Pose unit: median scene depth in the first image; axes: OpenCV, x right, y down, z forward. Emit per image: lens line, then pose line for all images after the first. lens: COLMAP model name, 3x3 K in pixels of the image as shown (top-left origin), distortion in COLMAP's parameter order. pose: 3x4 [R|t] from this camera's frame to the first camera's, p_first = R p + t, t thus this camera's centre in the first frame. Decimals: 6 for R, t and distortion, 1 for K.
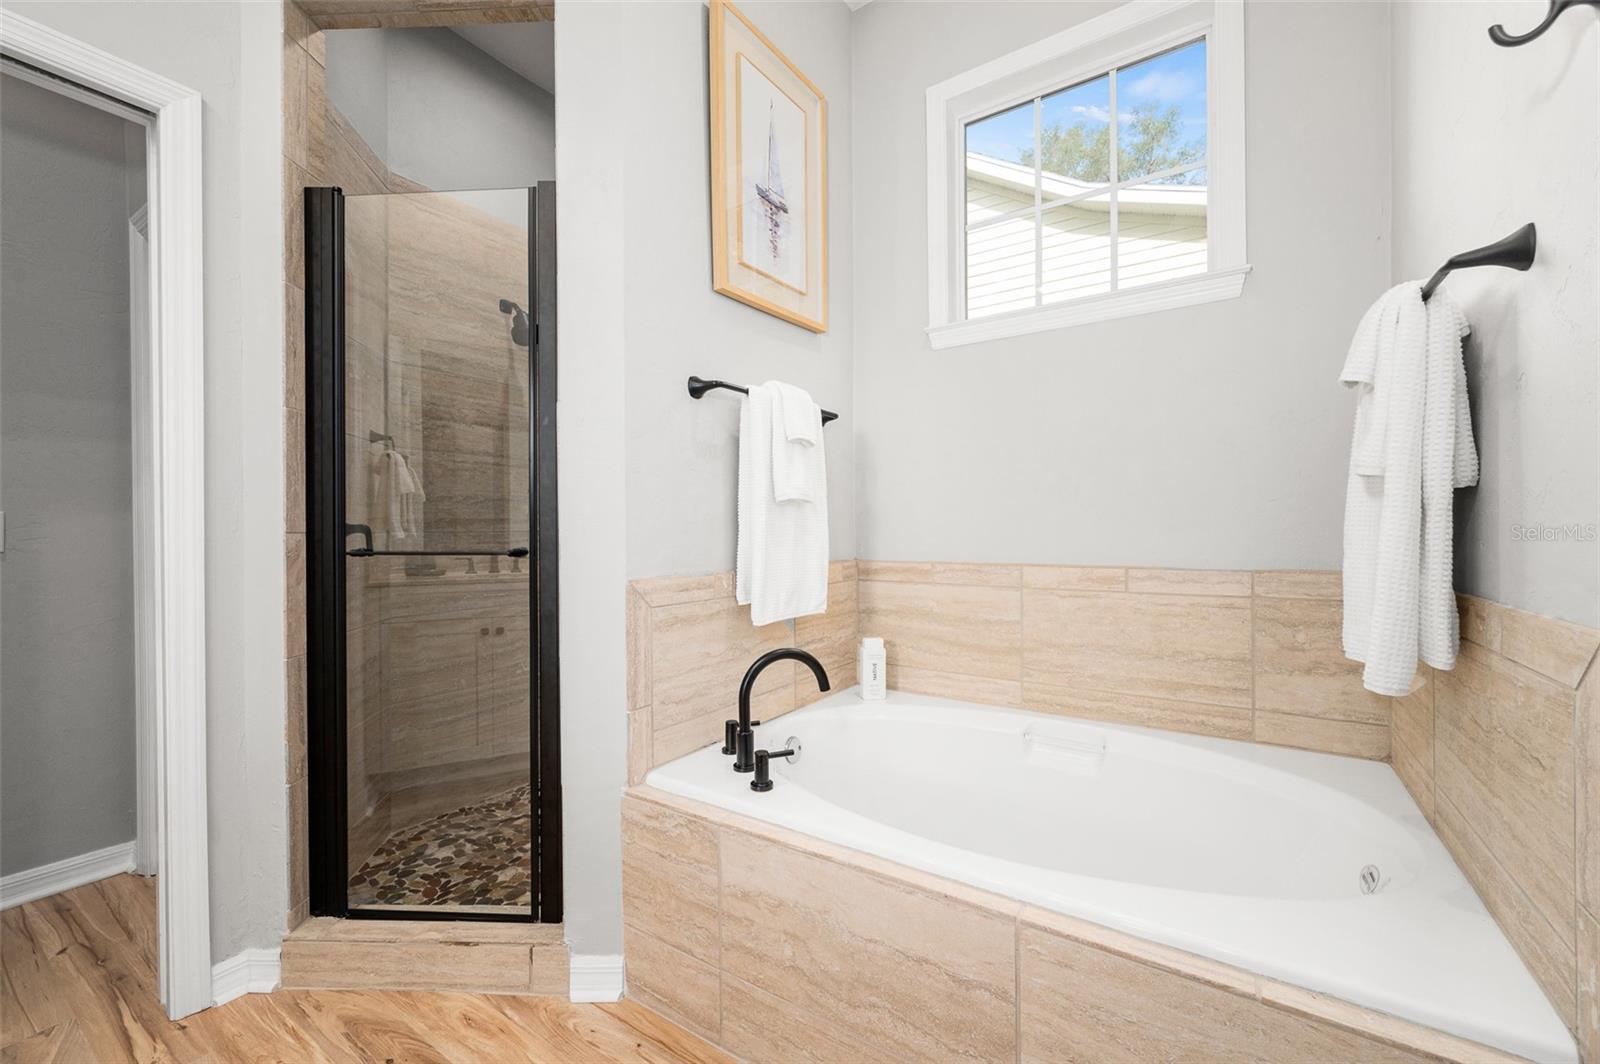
lens RADIAL K [[633.0, 0, 797.4], [0, 633.0, 528.7], [0, 0, 1]] dist [-0.001168, -0.000399]
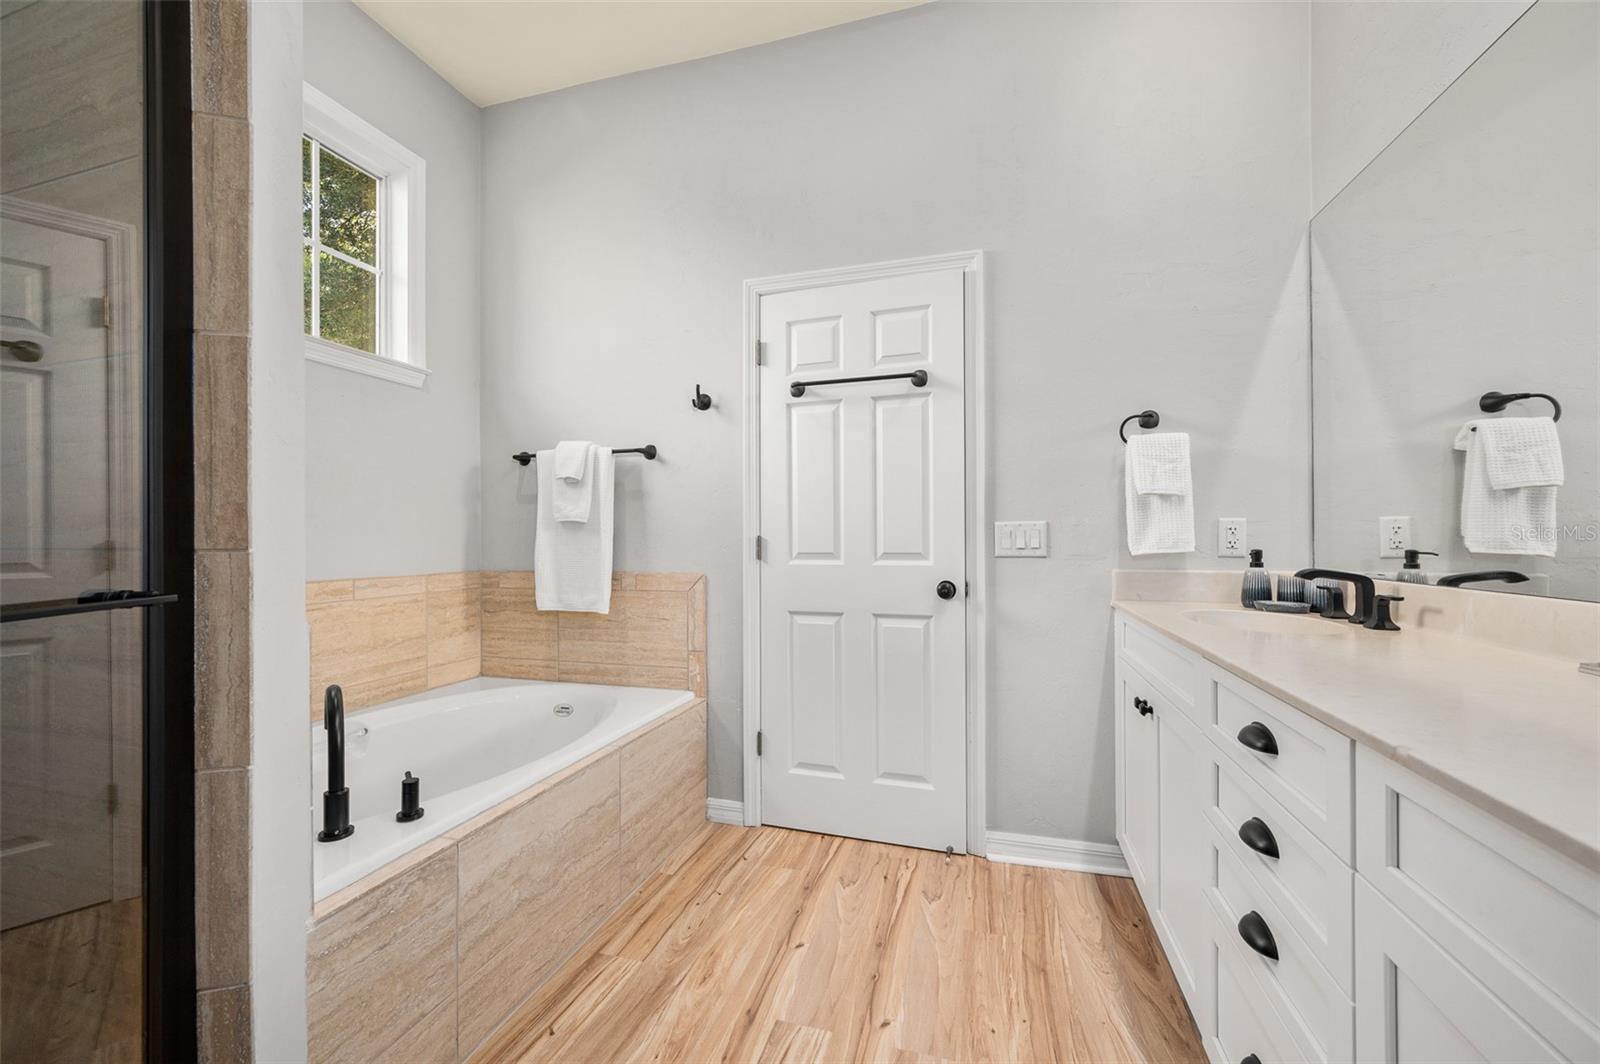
lens RADIAL K [[633.0, 0, 796.4], [0, 633.0, 539.9], [0, 0, 1]] dist [-0.001168, -0.000399]
pose [[-0.289182, 0.009306, 0.957229, -1.211740], [0.006108, 0.999950, -0.007876, 0.001422], [-0.957255, 0.003569, -0.289224, 0.759428]]
